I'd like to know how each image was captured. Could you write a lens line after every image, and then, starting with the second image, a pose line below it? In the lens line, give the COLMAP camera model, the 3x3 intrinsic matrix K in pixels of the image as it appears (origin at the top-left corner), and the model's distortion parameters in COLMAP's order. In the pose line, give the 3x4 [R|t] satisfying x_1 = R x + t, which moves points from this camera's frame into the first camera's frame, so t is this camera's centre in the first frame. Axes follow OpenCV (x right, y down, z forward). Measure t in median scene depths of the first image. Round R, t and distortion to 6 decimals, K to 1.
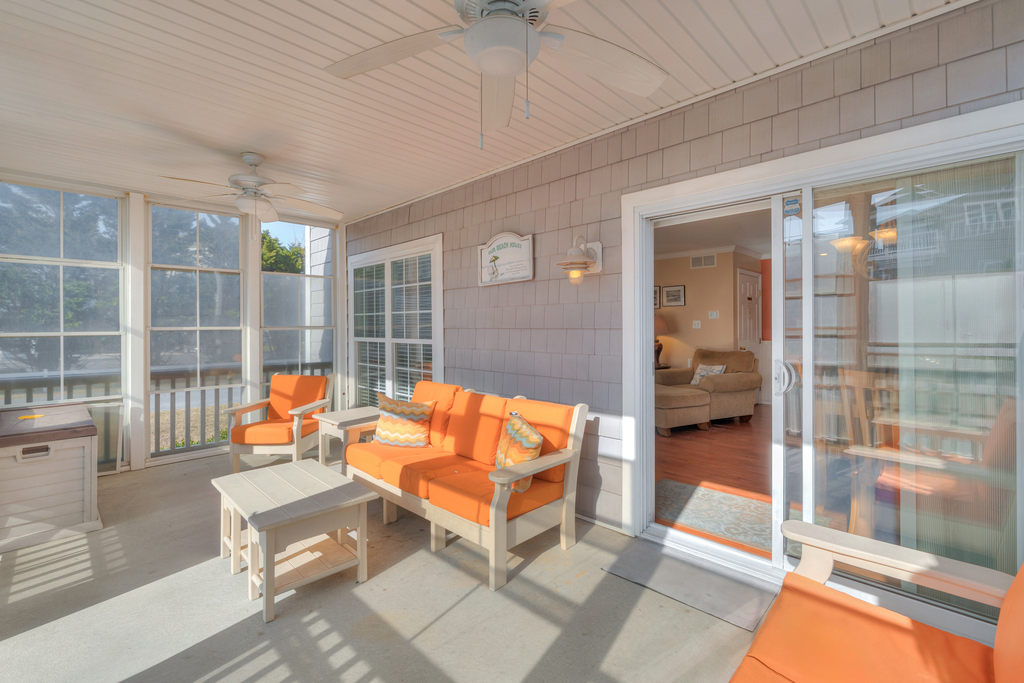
lens RADIAL K [[450.8, 0, 515.0], [0, 450.8, 321.3], [0, 0, 1]] dist [0.000647, 0.000037]
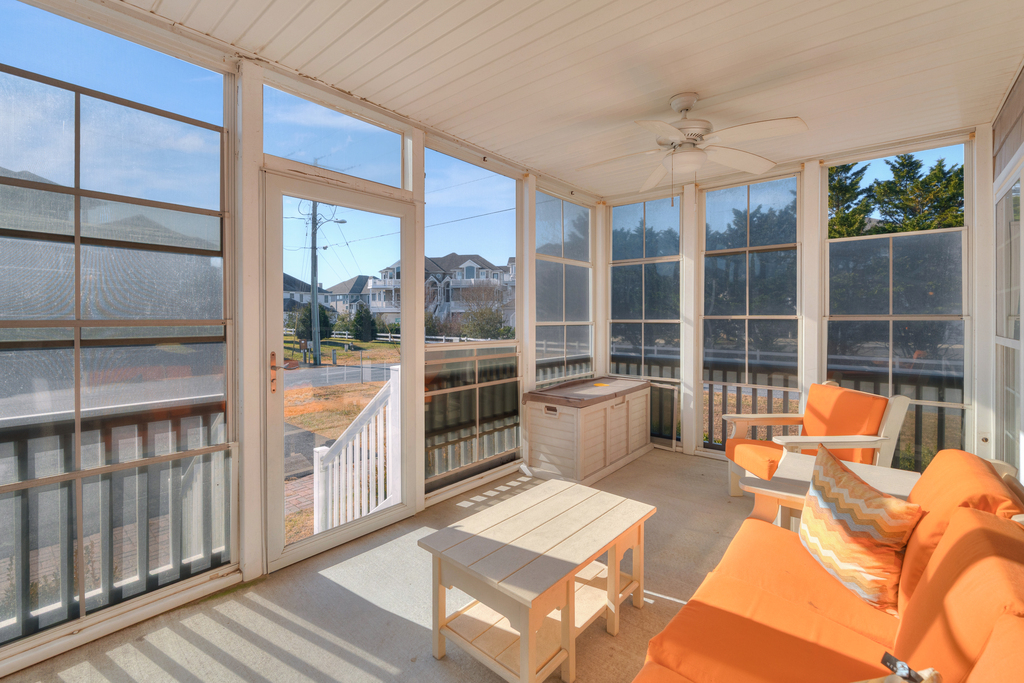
lens RADIAL K [[450.8, 0, 515.0], [0, 450.8, 321.3], [0, 0, 1]] dist [0.000647, 0.000037]
pose [[0.070203, 0.013917, -0.997436, 0.147813], [0.011042, 0.999831, 0.014727, 0.005675], [0.997472, -0.012048, 0.070037, 0.509556]]
